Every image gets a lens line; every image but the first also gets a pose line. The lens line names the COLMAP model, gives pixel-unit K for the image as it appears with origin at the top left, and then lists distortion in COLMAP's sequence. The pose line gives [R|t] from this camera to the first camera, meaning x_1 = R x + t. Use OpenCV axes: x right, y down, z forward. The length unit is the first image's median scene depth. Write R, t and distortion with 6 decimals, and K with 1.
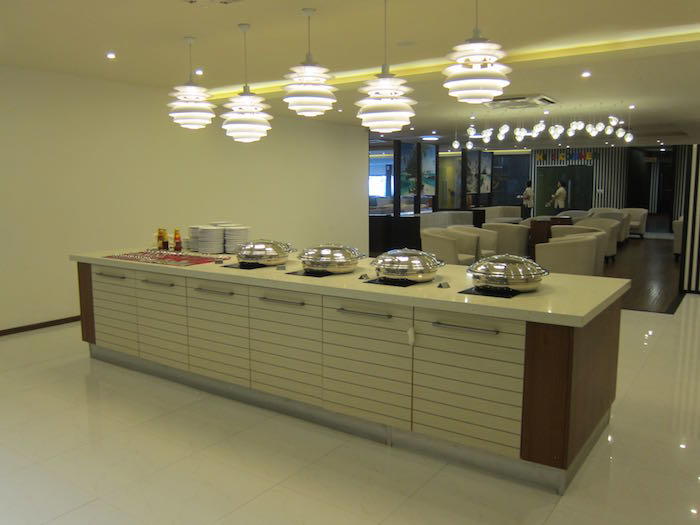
lens RADIAL K [[583.8, 0, 354.3], [0, 583.8, 260.1], [0, 0, 1]] dist [-0.042097, -0.008192]
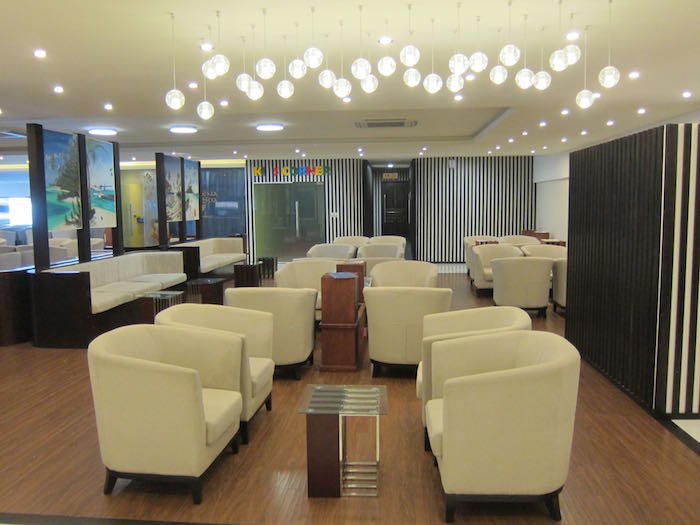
lens RADIAL K [[583.8, 0, 350.8], [0, 583.8, 261.0], [0, 0, 1]] dist [-0.042097, -0.008192]
pose [[0.864789, -0.051257, 0.499513, 0.043939], [0.070036, 0.997365, -0.018907, -0.044182], [-0.497228, 0.051335, 0.866100, 0.336945]]
